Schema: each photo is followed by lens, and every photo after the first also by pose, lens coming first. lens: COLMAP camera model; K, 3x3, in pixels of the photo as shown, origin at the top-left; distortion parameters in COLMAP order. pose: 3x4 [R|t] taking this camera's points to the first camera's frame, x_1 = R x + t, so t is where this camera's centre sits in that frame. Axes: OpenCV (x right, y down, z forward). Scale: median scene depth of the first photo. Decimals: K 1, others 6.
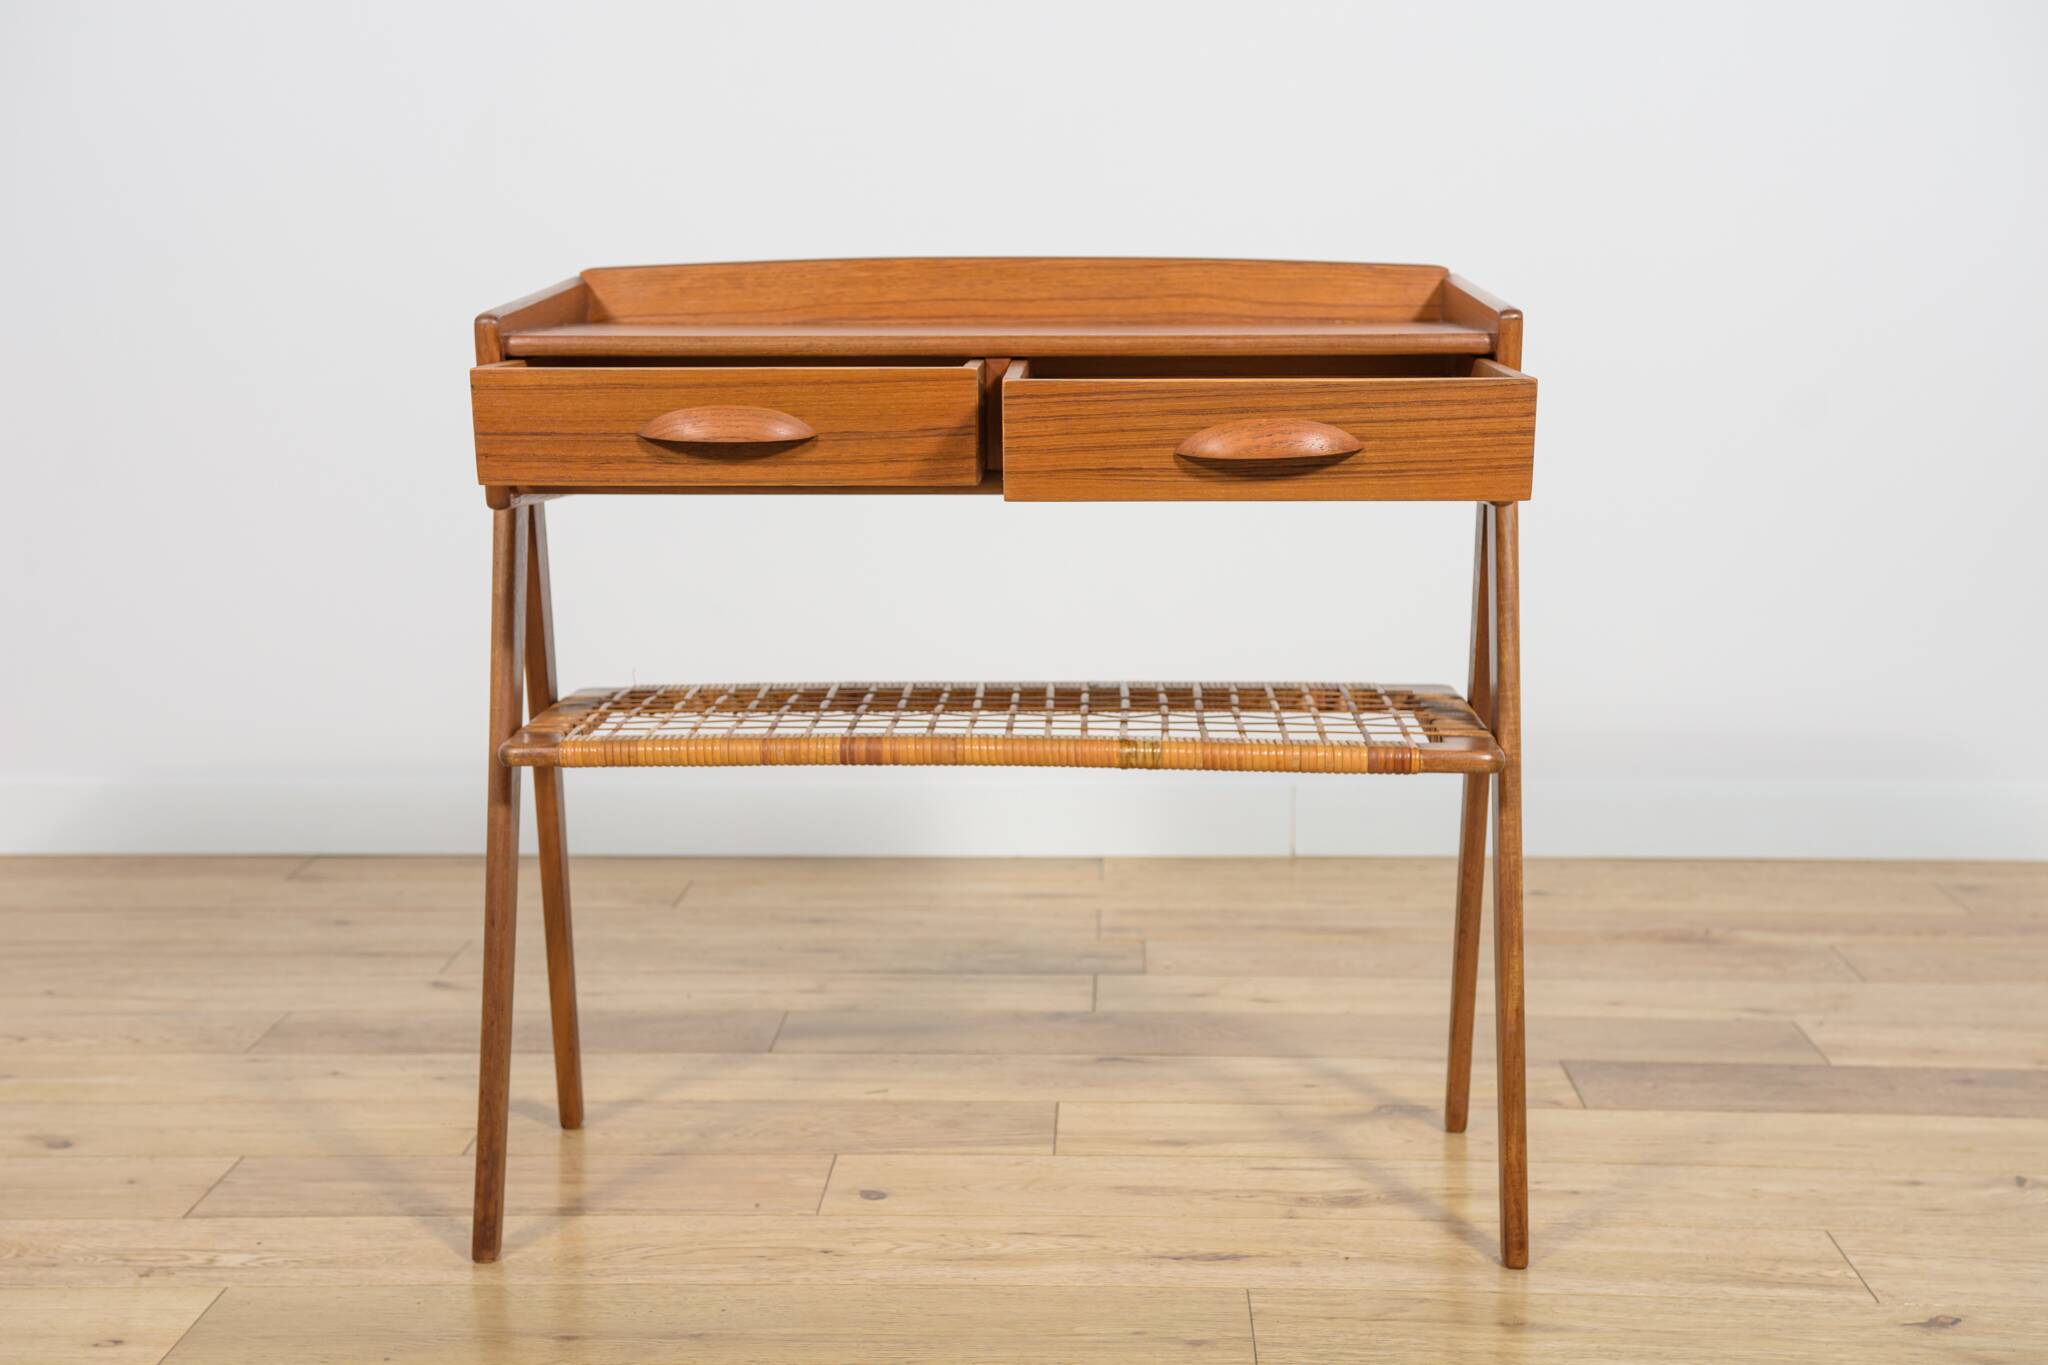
lens RADIAL K [[3084.9, 0, 1023.0], [0, 3084.9, 703.3], [0, 0, 1]] dist [0.139284, 0.000000]
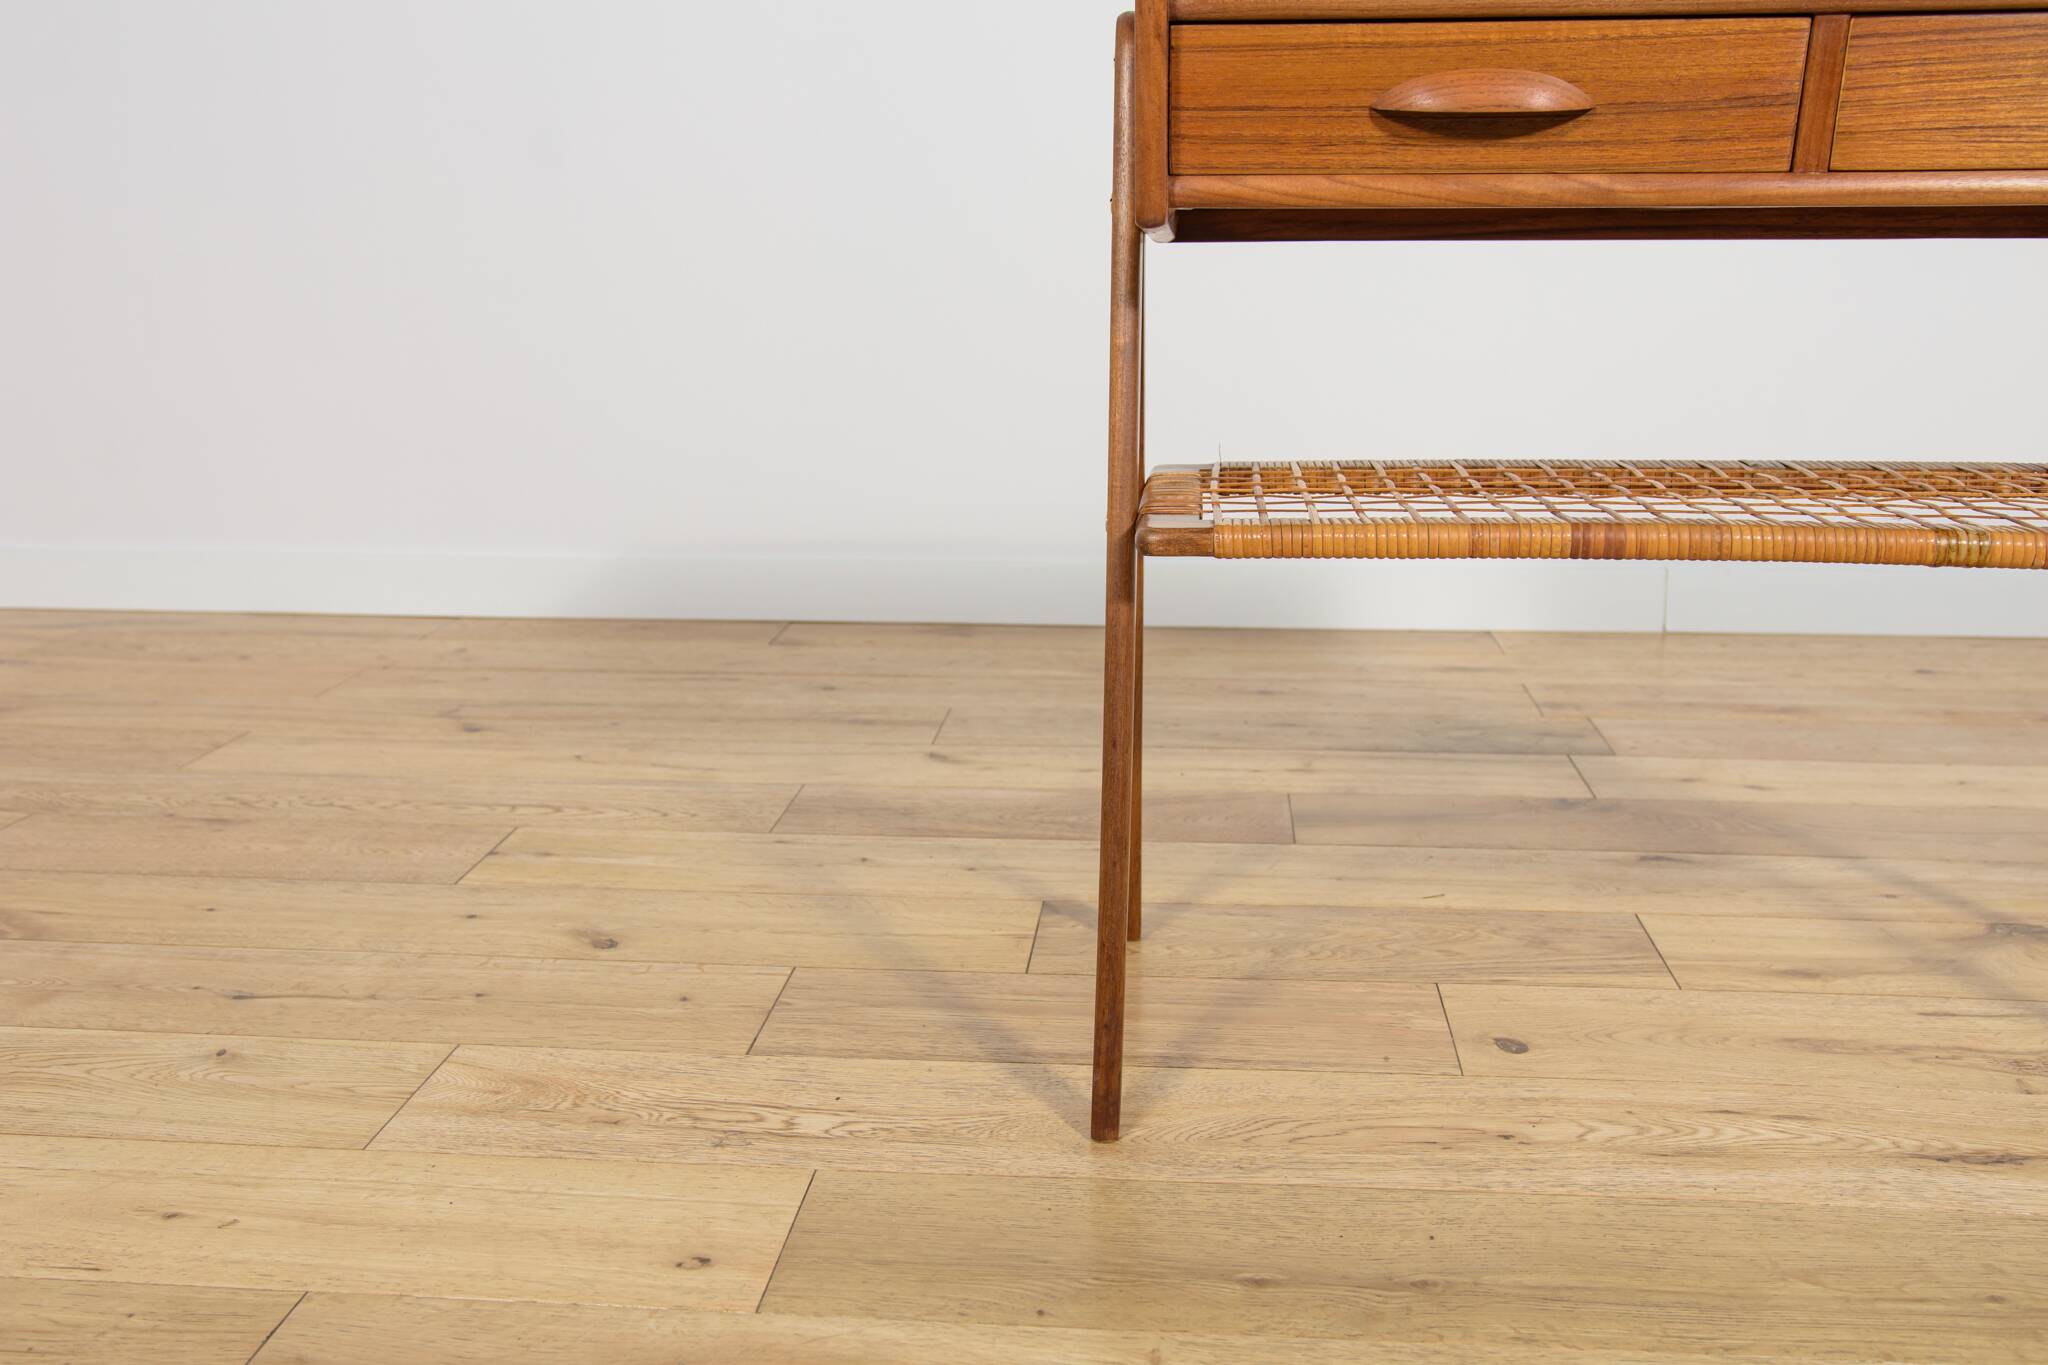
lens RADIAL K [[1934.3, 0, 1012.9], [0, 1934.3, 705.7], [0, 0, 1]] dist [-0.018158, 0.000000]
pose [[0.998040, 0.011757, -0.061470, -0.158829], [-0.005128, 0.994256, 0.106905, 0.004932], [0.062374, -0.106380, 0.992367, 0.462396]]
